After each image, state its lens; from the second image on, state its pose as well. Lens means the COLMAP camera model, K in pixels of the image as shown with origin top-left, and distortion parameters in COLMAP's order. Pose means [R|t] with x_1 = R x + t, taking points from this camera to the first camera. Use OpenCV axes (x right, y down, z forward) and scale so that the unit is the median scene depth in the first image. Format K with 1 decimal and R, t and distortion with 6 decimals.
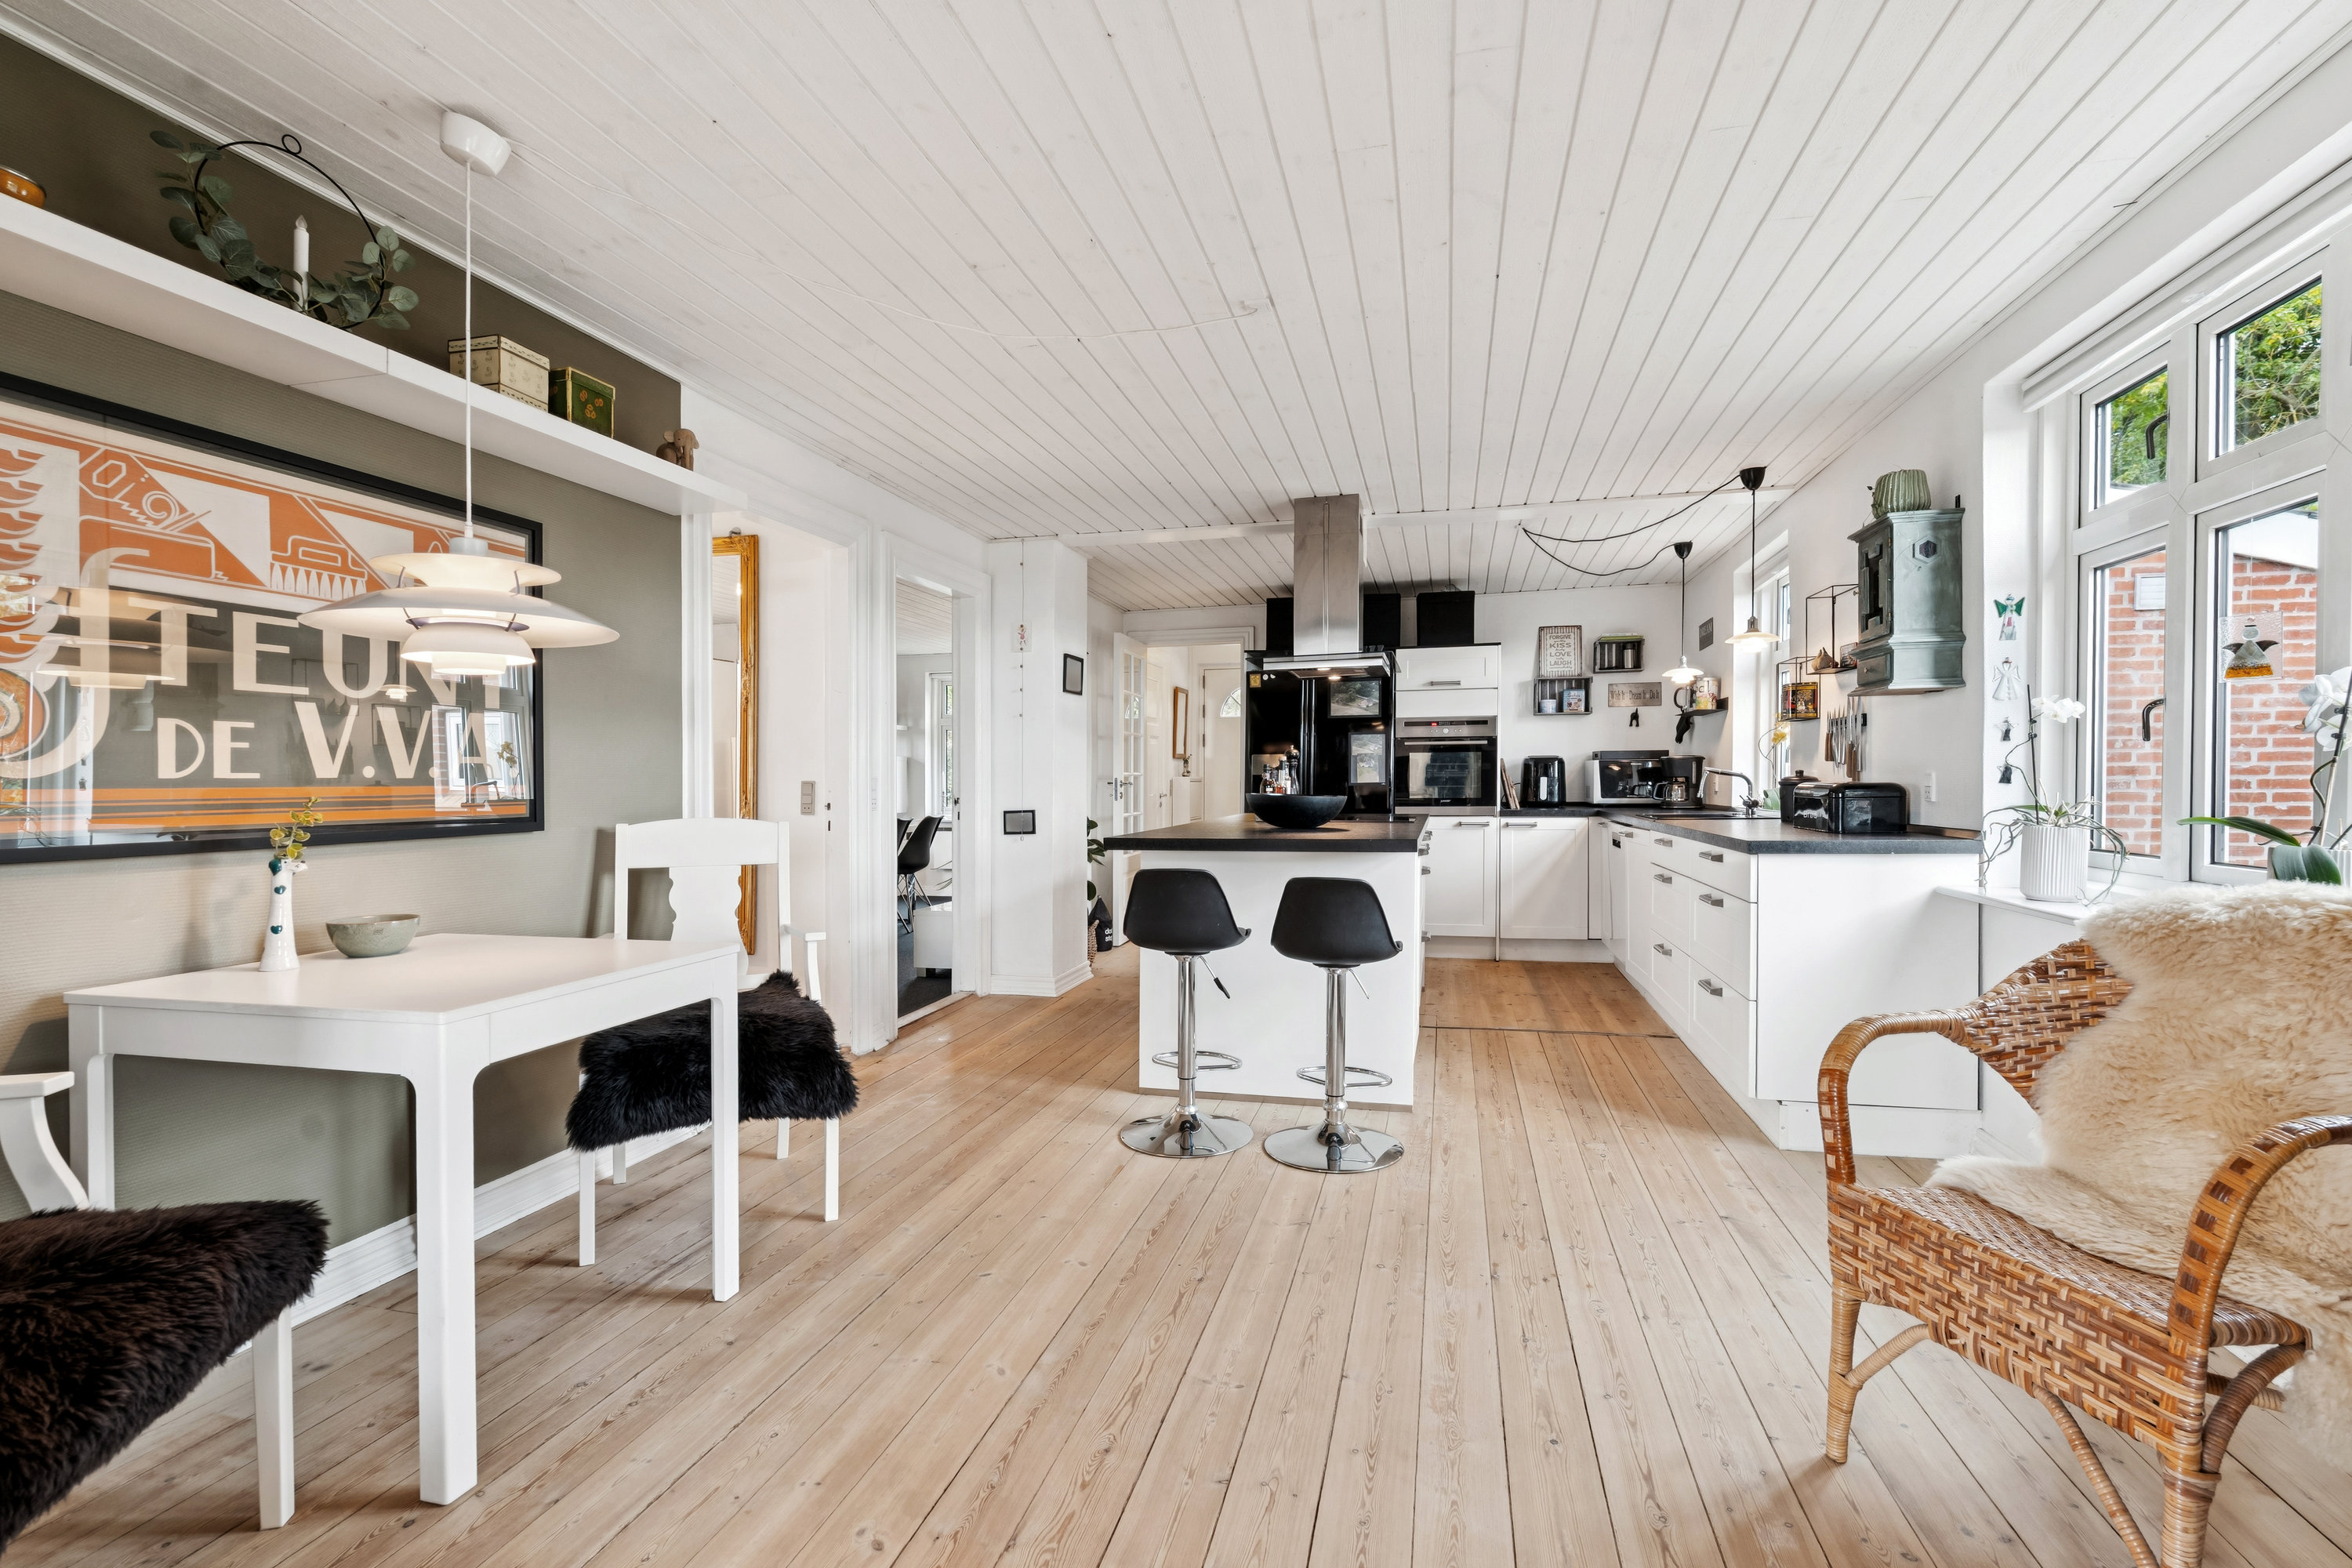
lens RADIAL K [[1051.9, 0, 1176.0], [0, 1051.9, 784.0], [0, 0, 1]] dist [0.000877, 0.000129]
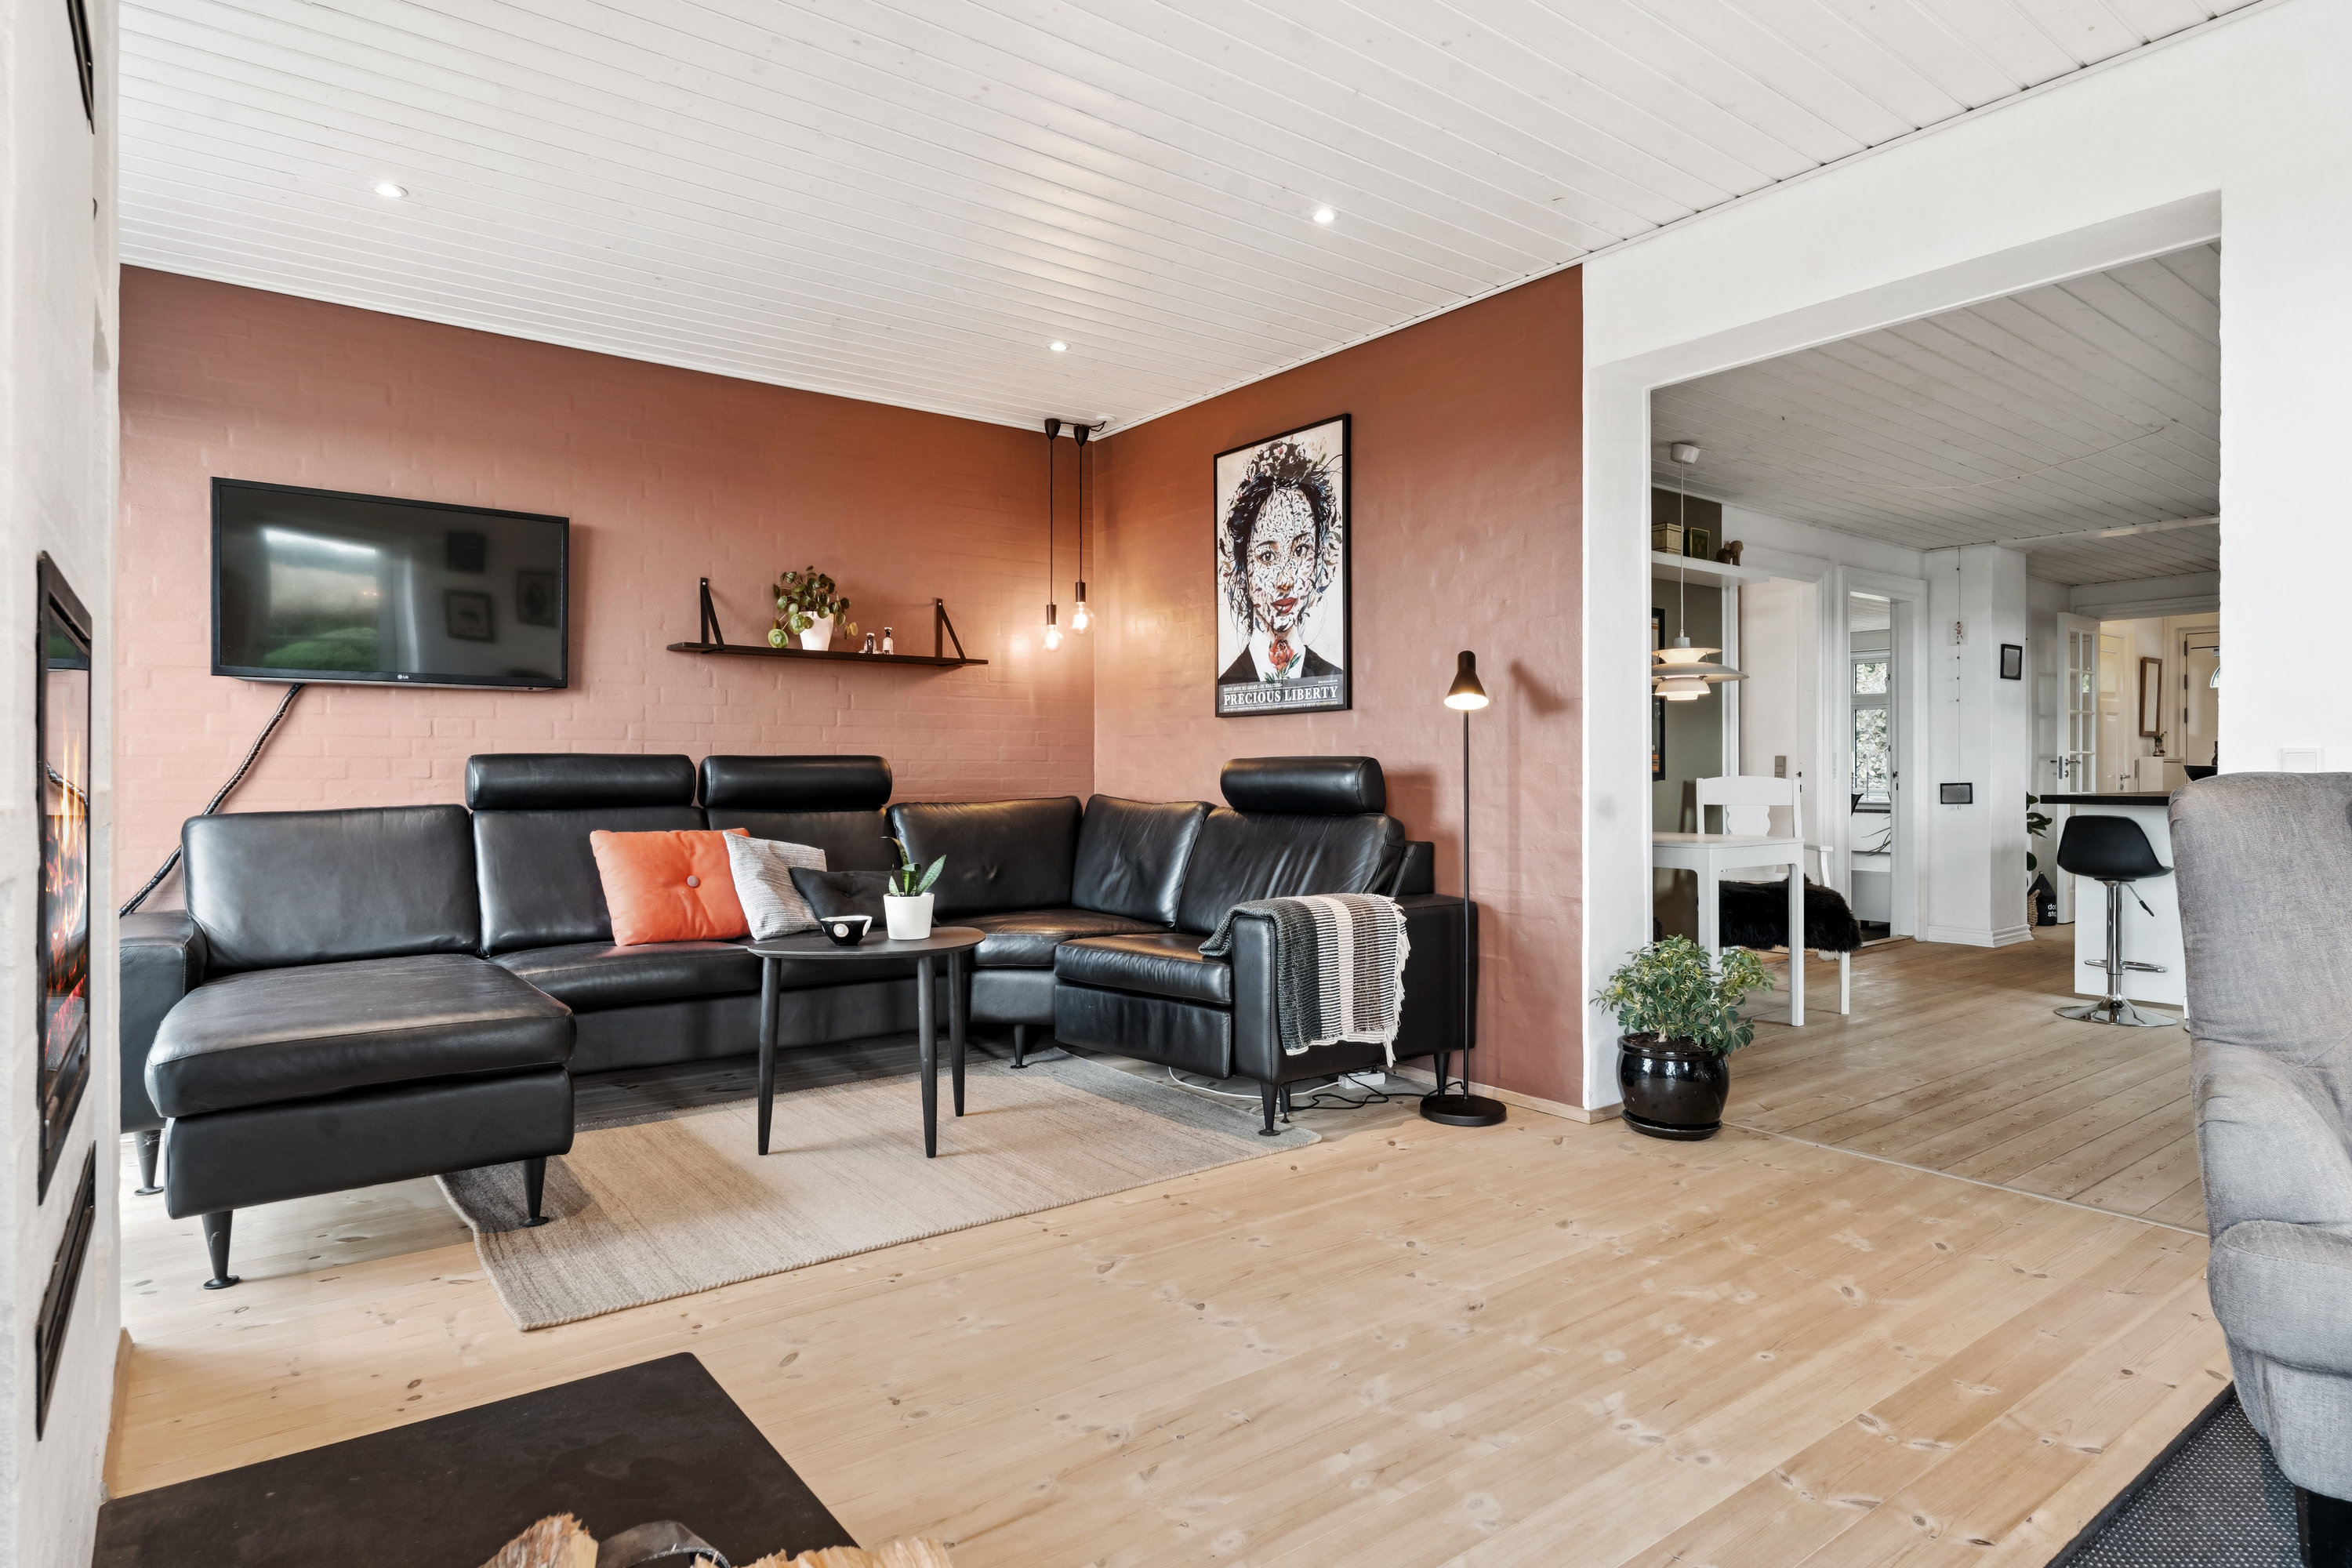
lens RADIAL K [[1284.0, 0, 1181.3], [0, 1284.0, 752.8], [0, 0, 1]] dist [-0.001068, -0.000112]
pose [[0.786250, -0.003104, -0.617901, 0.044072], [-0.006302, 0.999895, -0.013043, 0.013239], [0.617877, 0.014149, 0.786148, -0.529564]]
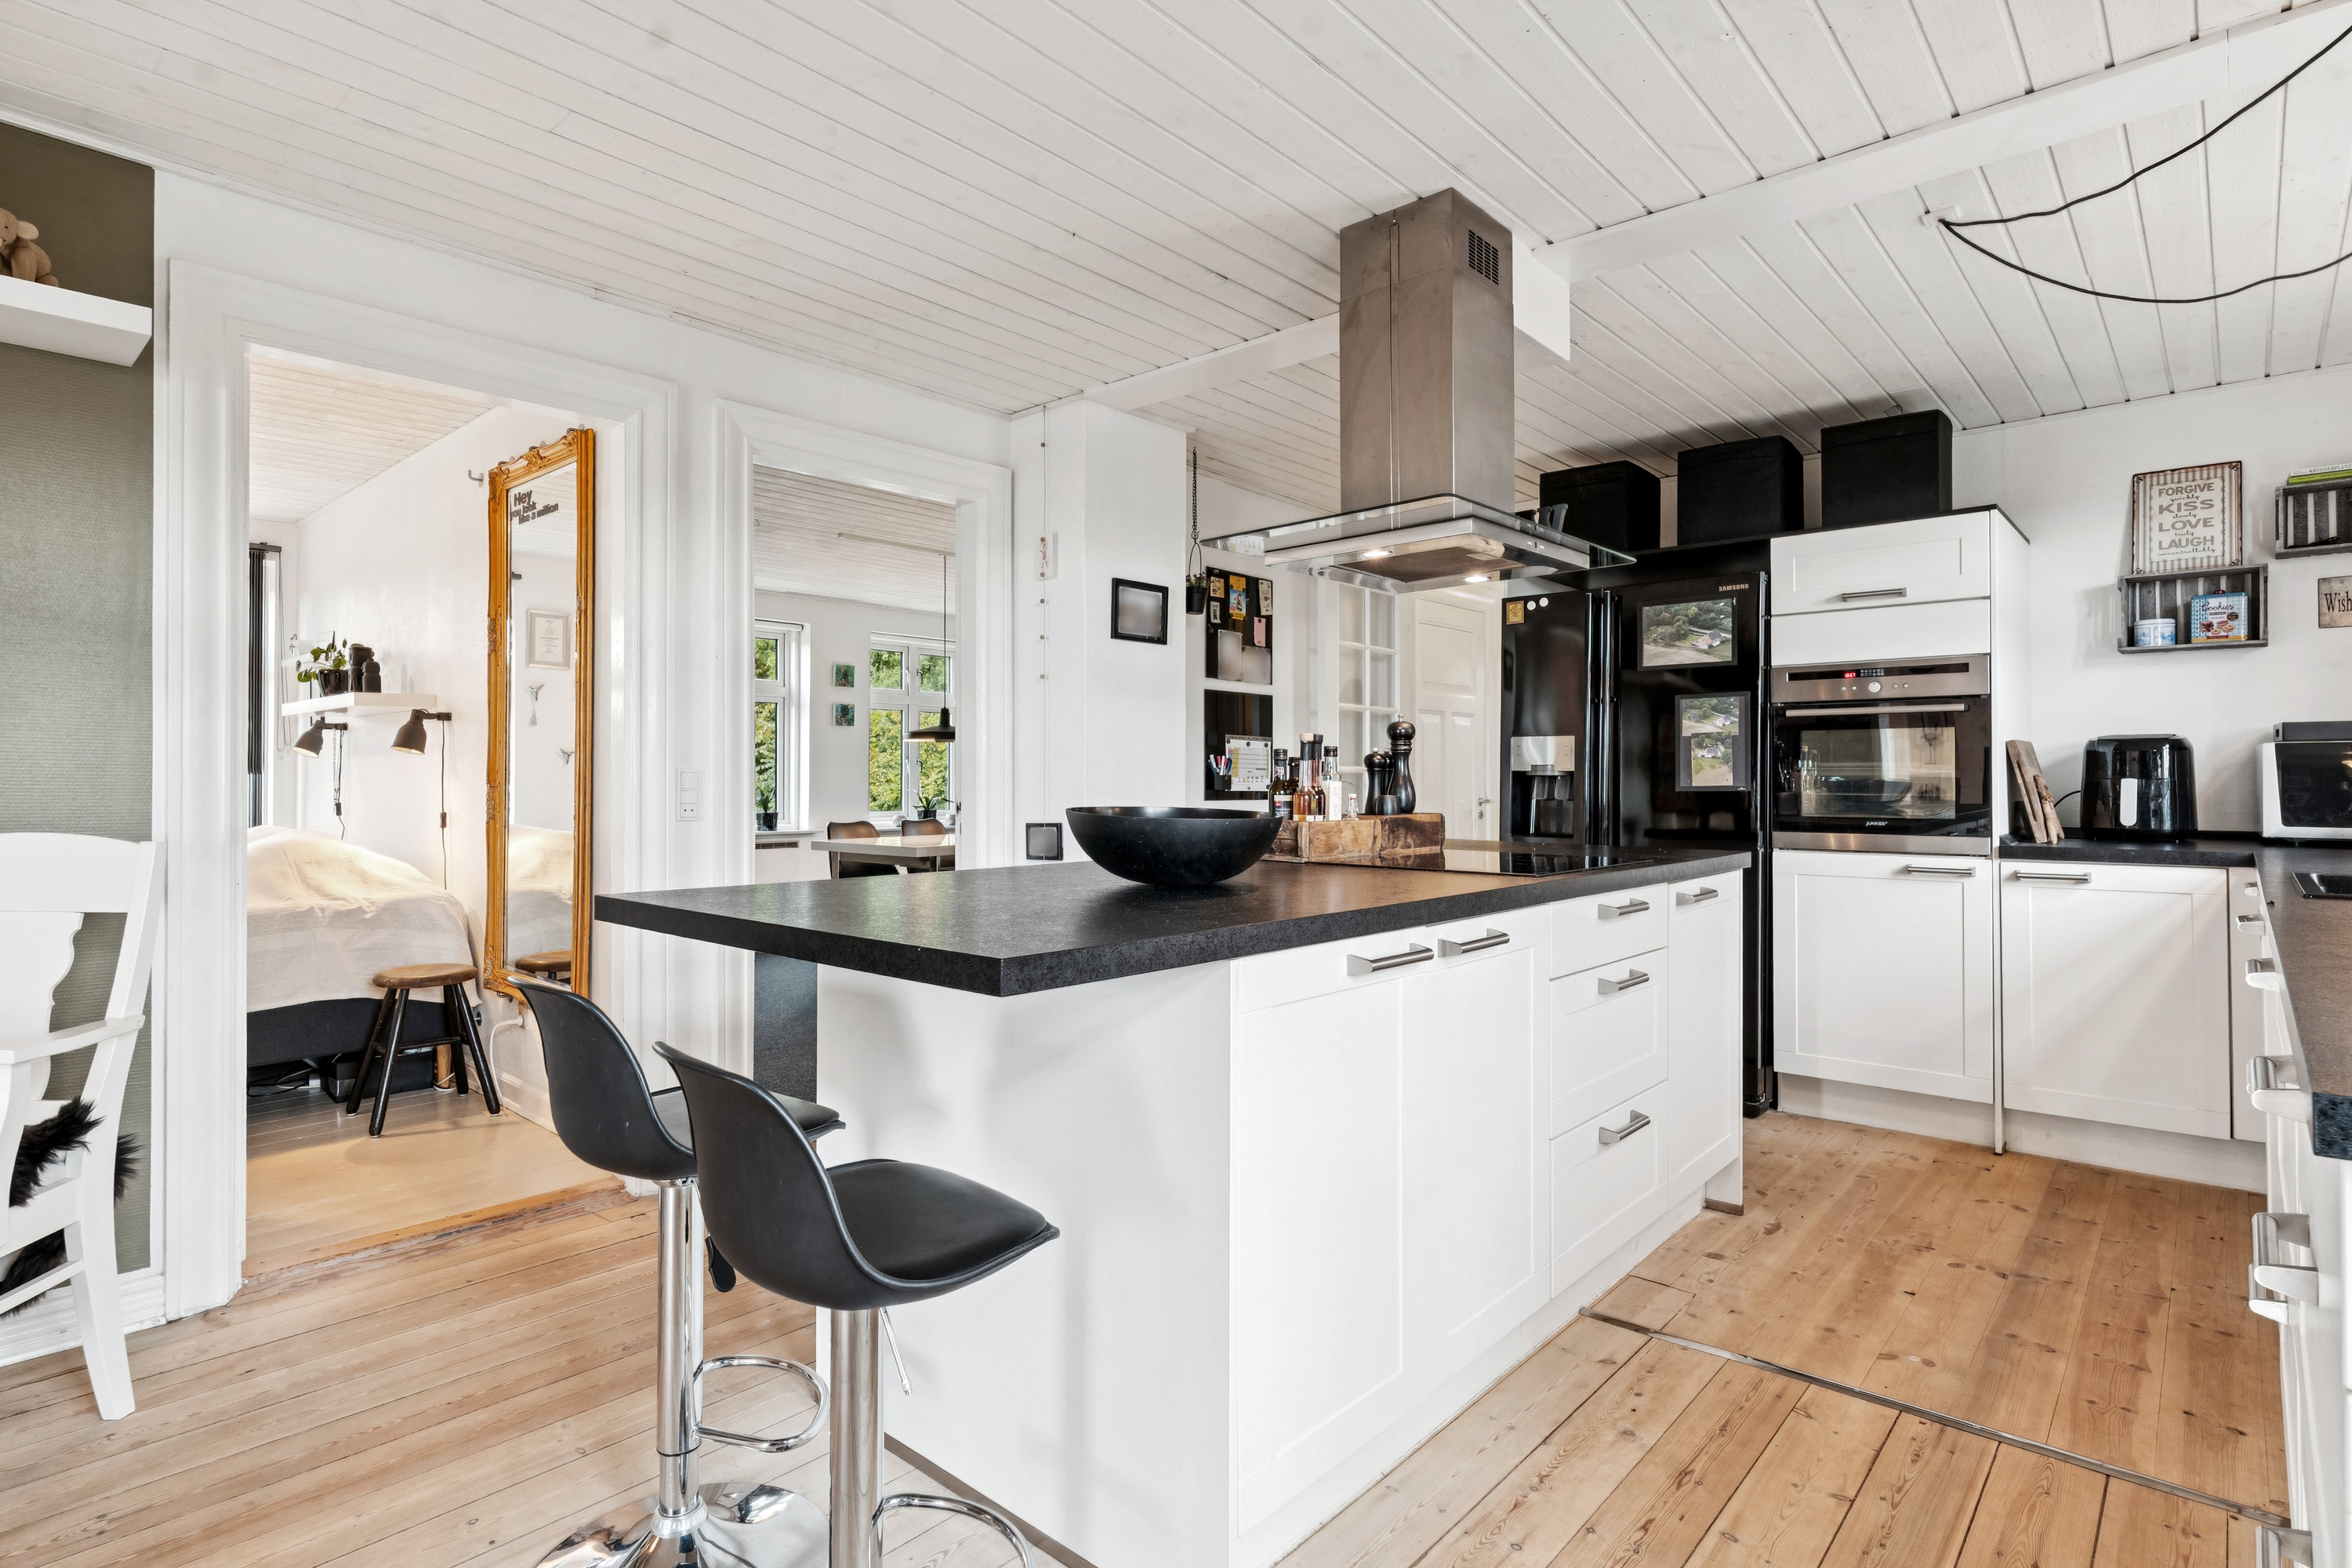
lens RADIAL K [[1172.7, 0, 1168.8], [0, 1172.7, 748.5], [0, 0, 1]] dist [0.000080, 0.000328]
pose [[0.884547, -0.003325, -0.466439, 0.220294], [-0.009298, 0.999650, -0.024758, -0.003097], [0.466358, 0.026237, 0.884207, 0.335546]]
